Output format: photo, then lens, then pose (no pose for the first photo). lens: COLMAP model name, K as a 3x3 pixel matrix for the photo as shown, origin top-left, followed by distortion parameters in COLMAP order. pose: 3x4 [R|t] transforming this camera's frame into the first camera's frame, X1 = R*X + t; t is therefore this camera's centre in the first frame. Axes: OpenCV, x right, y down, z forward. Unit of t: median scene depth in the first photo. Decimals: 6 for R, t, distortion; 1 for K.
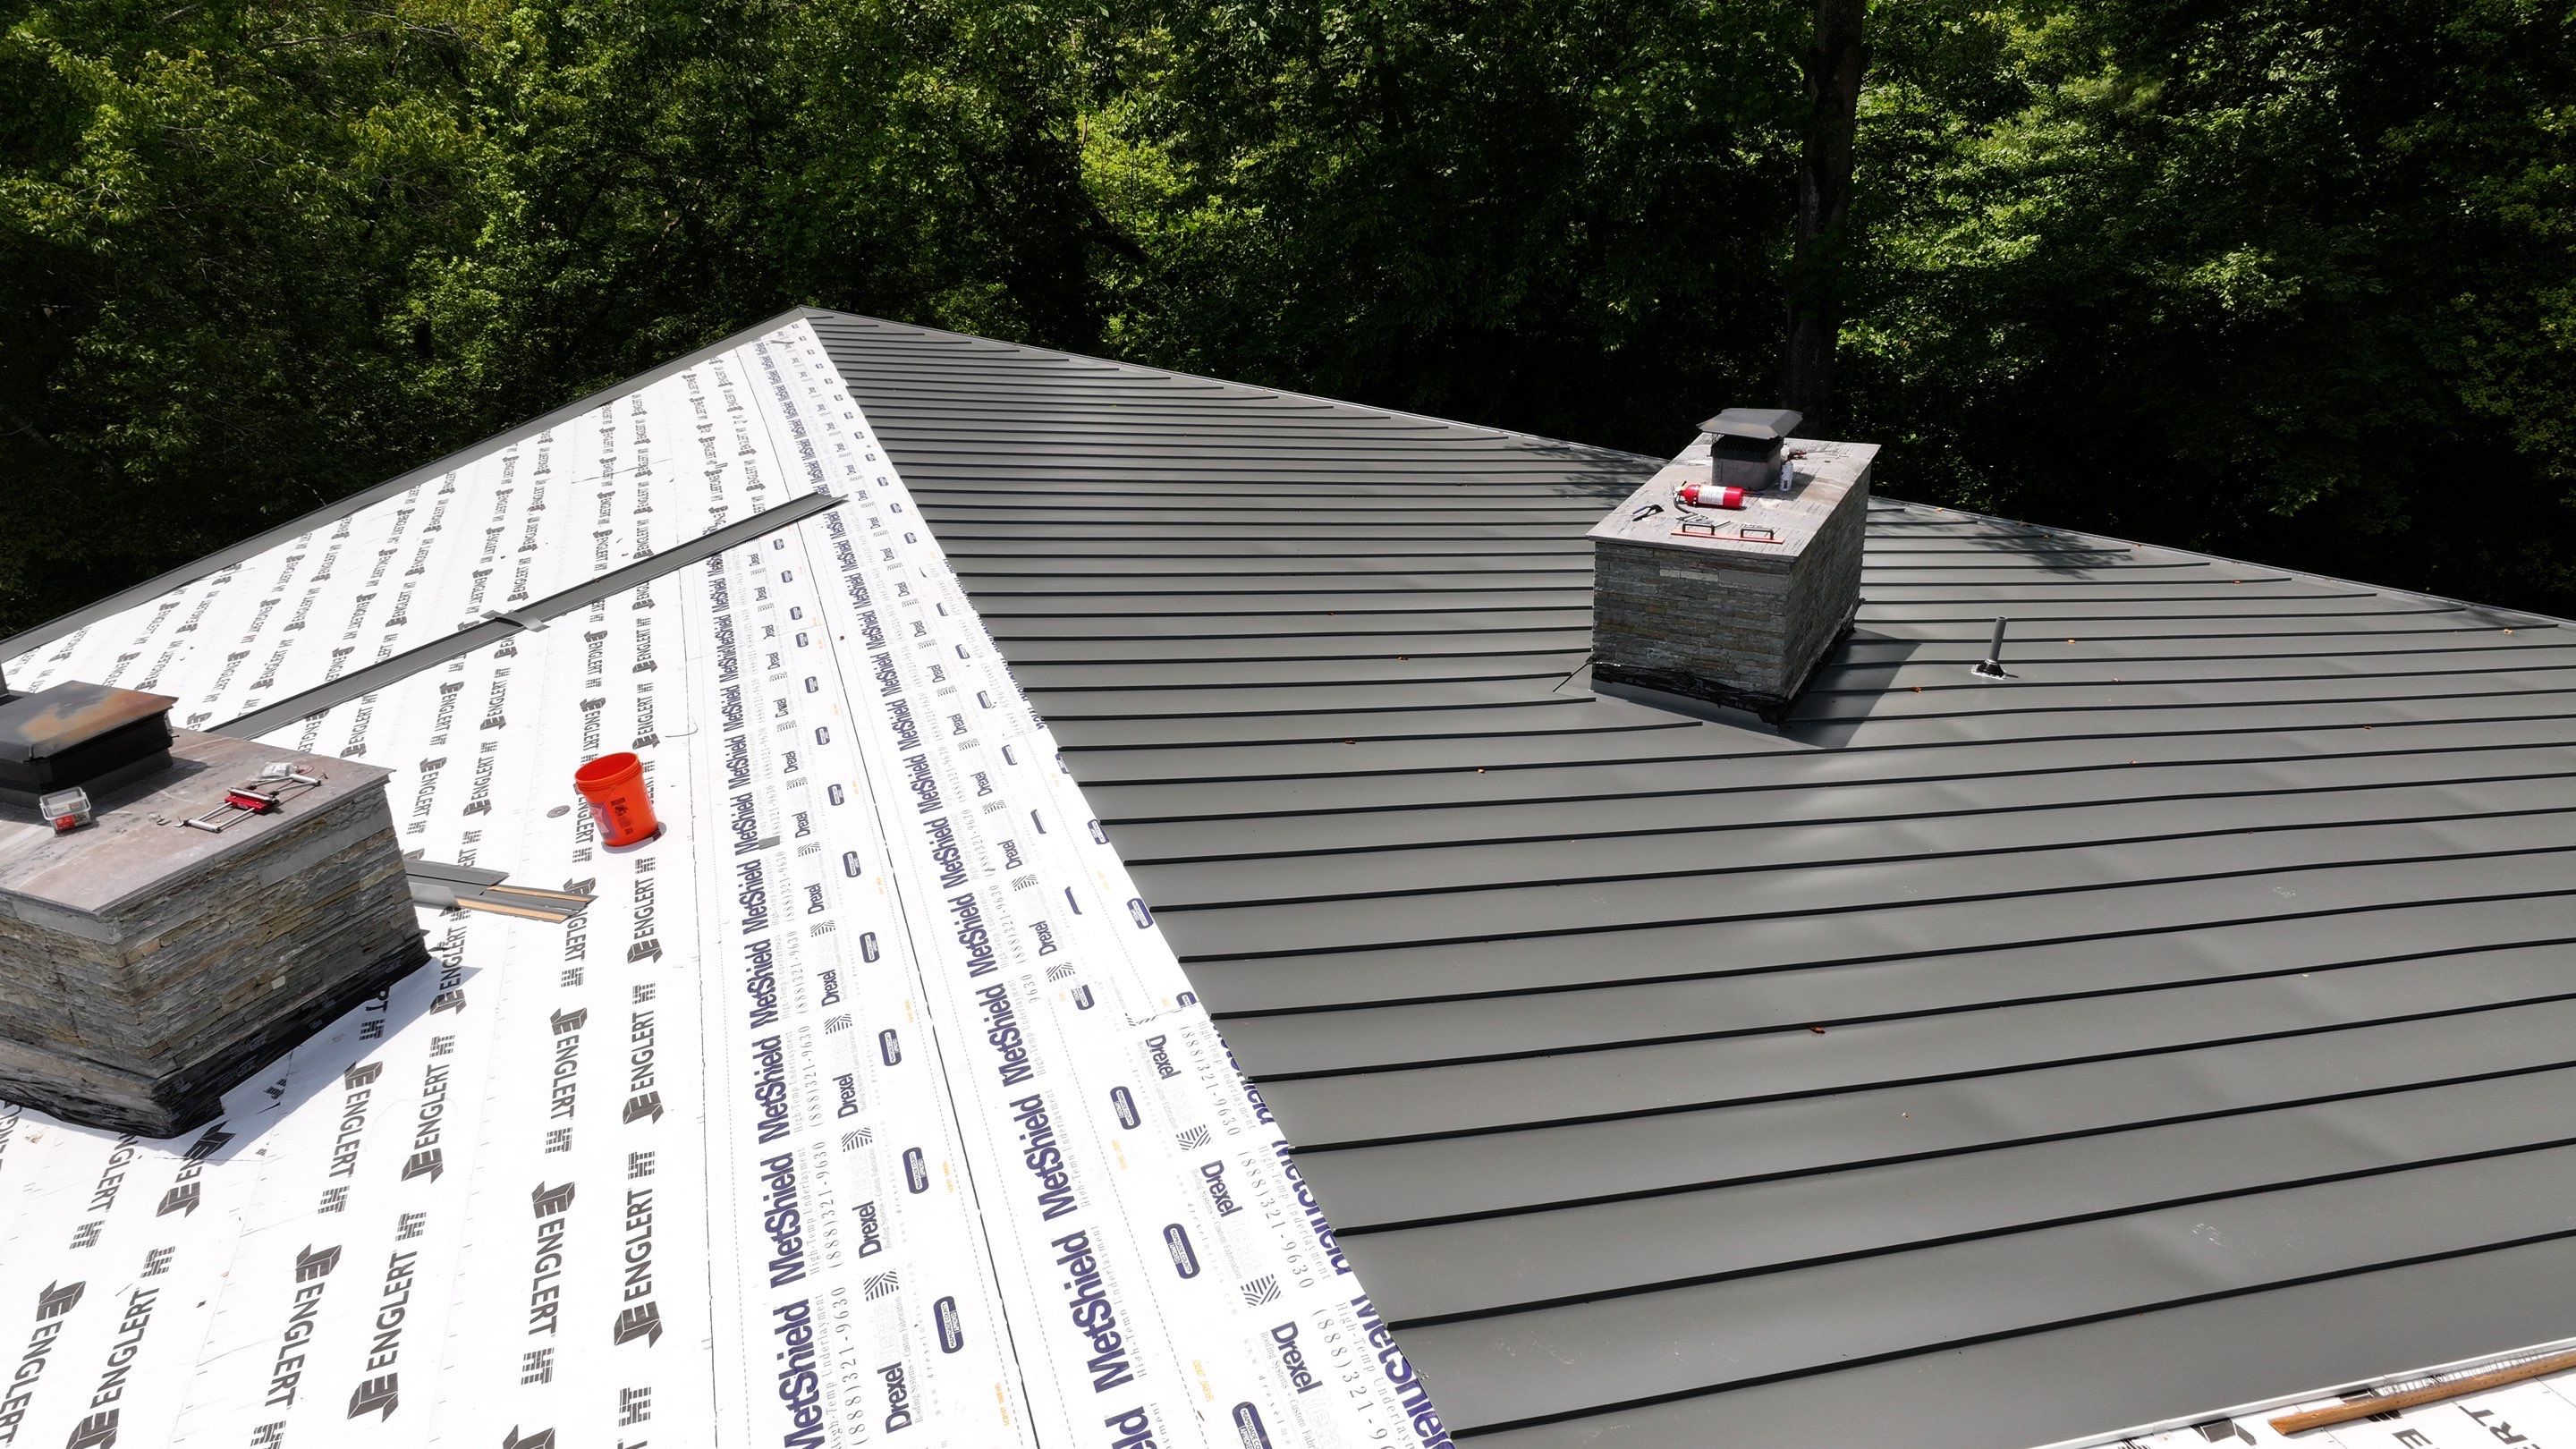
lens RADIAL K [[1806.9, 0, 1288.0], [0, 1806.9, 724.5], [0, 0, 1]] dist [0.009896, 0.002750]
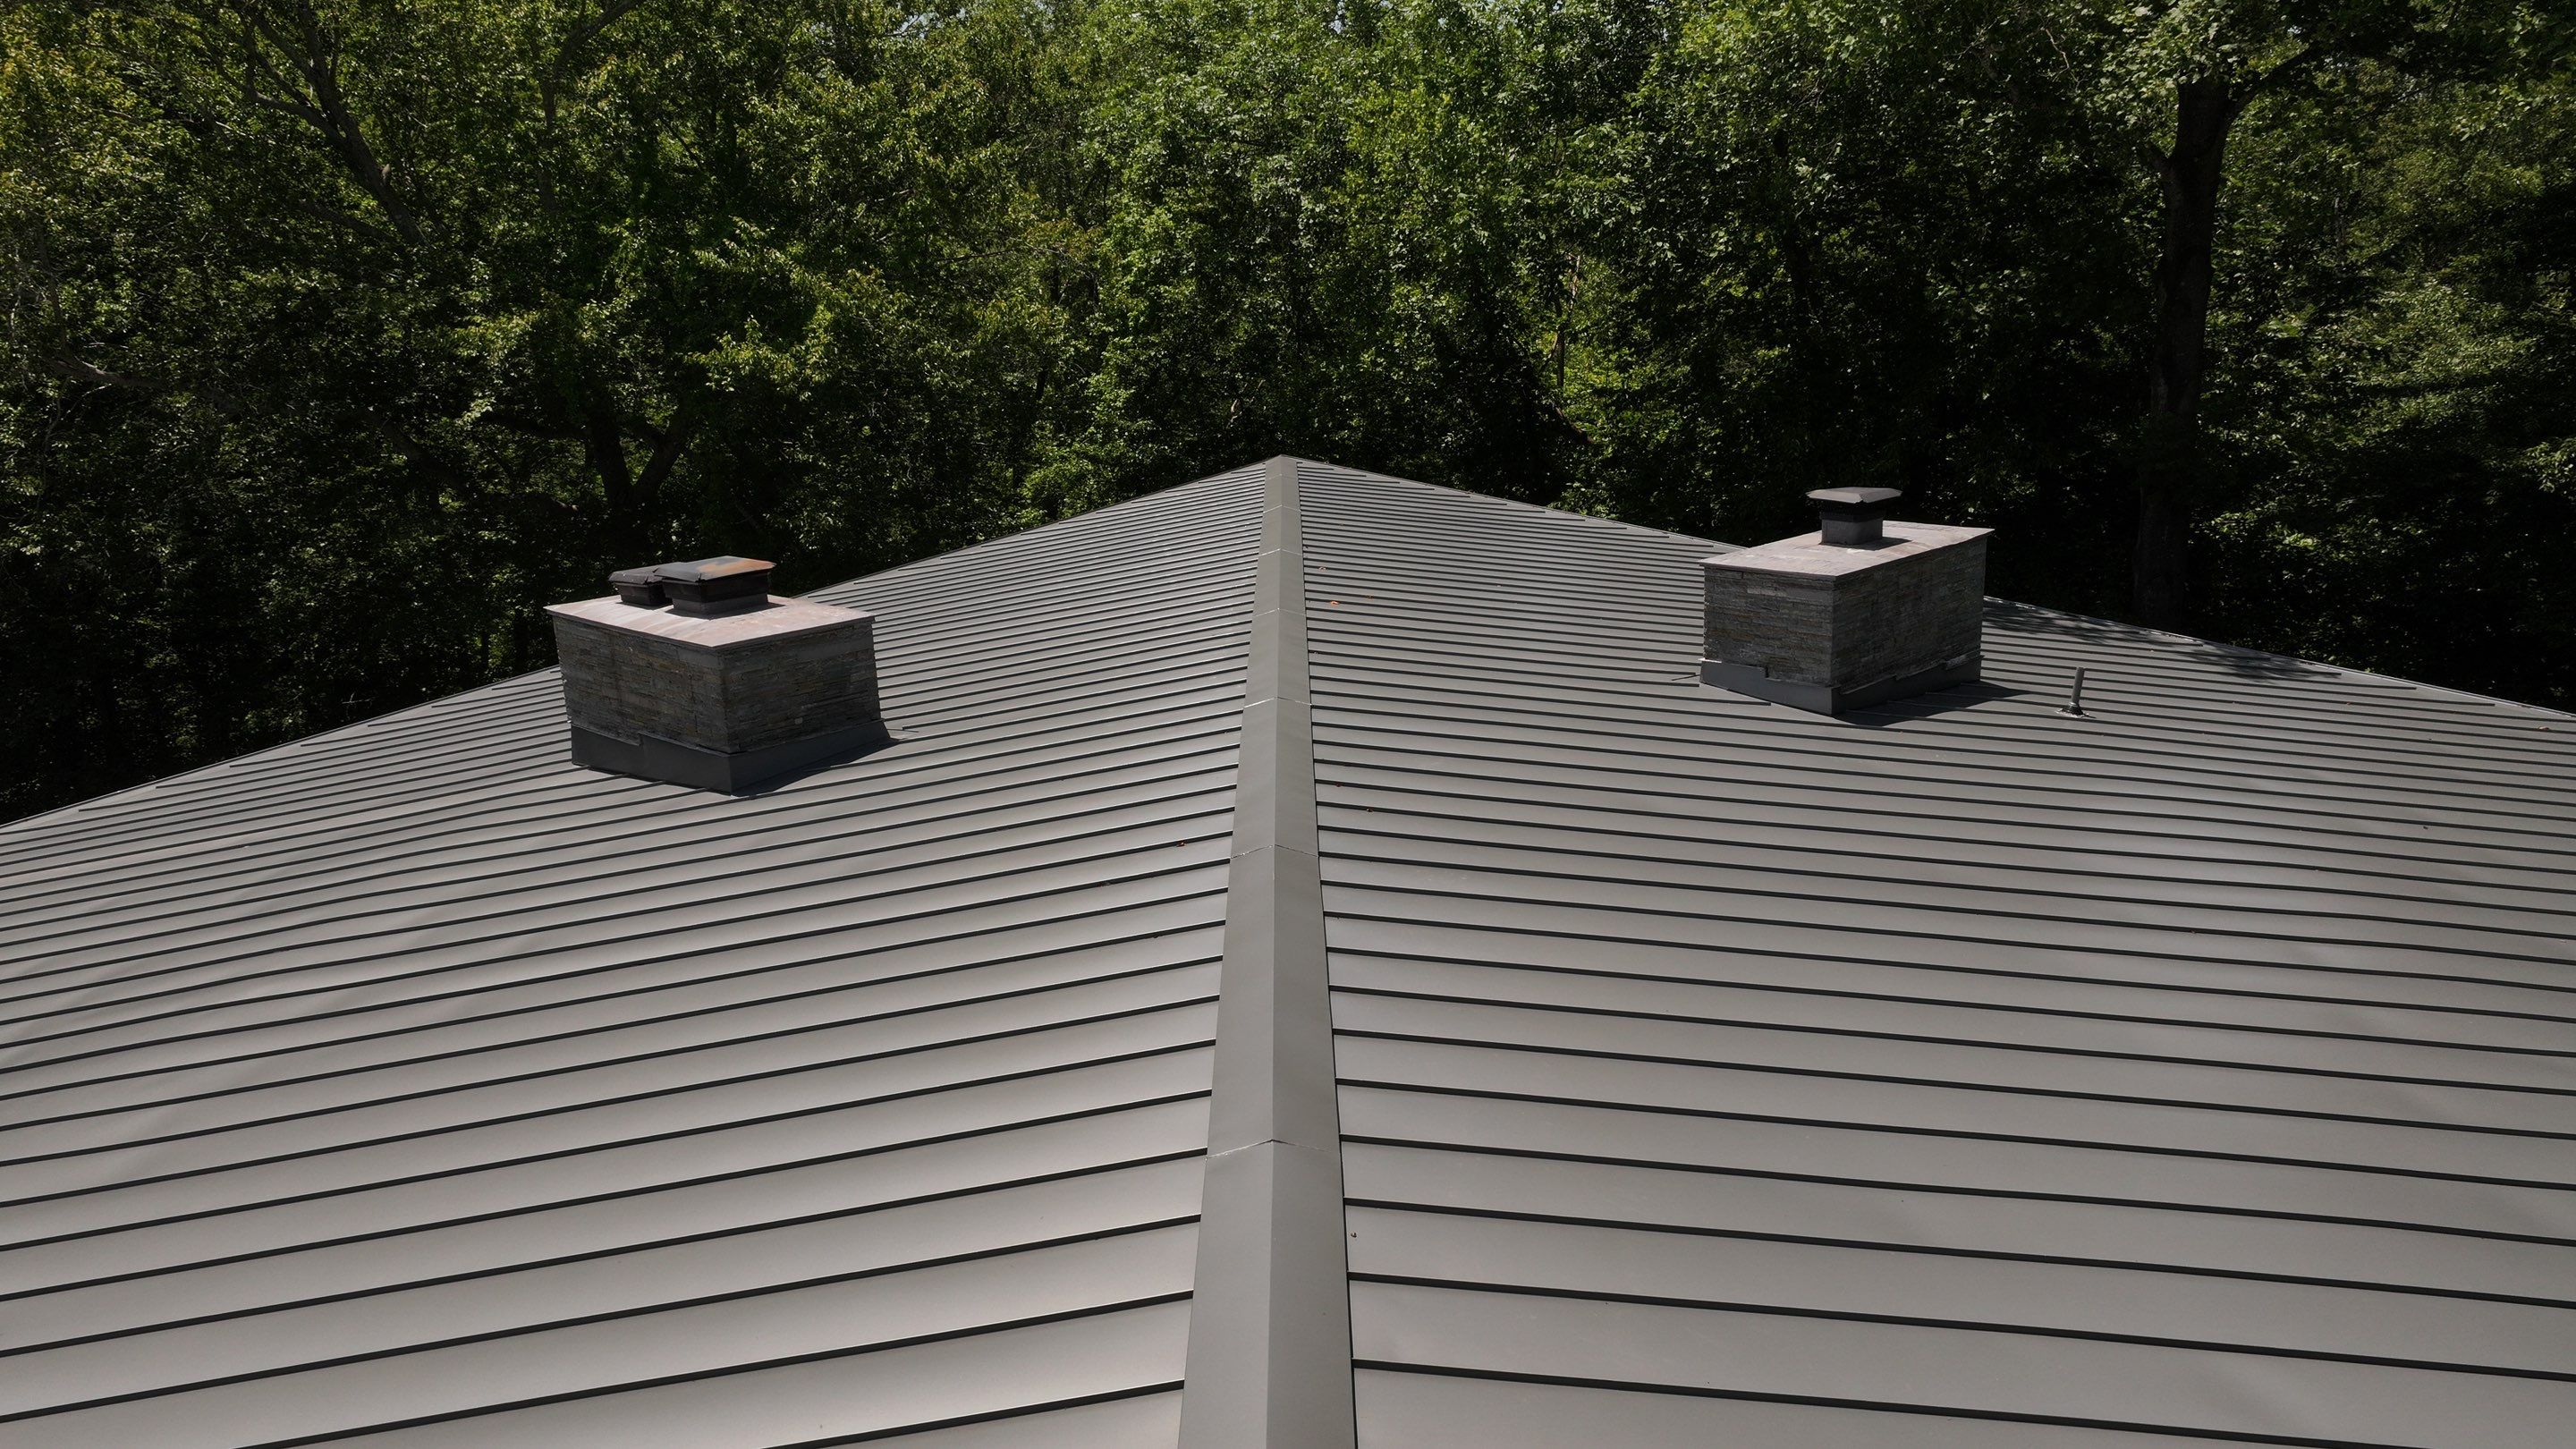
lens RADIAL K [[1806.9, 0, 1288.0], [0, 1806.9, 724.5], [0, 0, 1]] dist [0.009896, 0.002750]
pose [[0.949253, 0.077054, -0.304930, 0.261453], [-0.115930, 0.986981, -0.111488, 0.178301], [0.292369, 0.141181, 0.945827, -0.314479]]
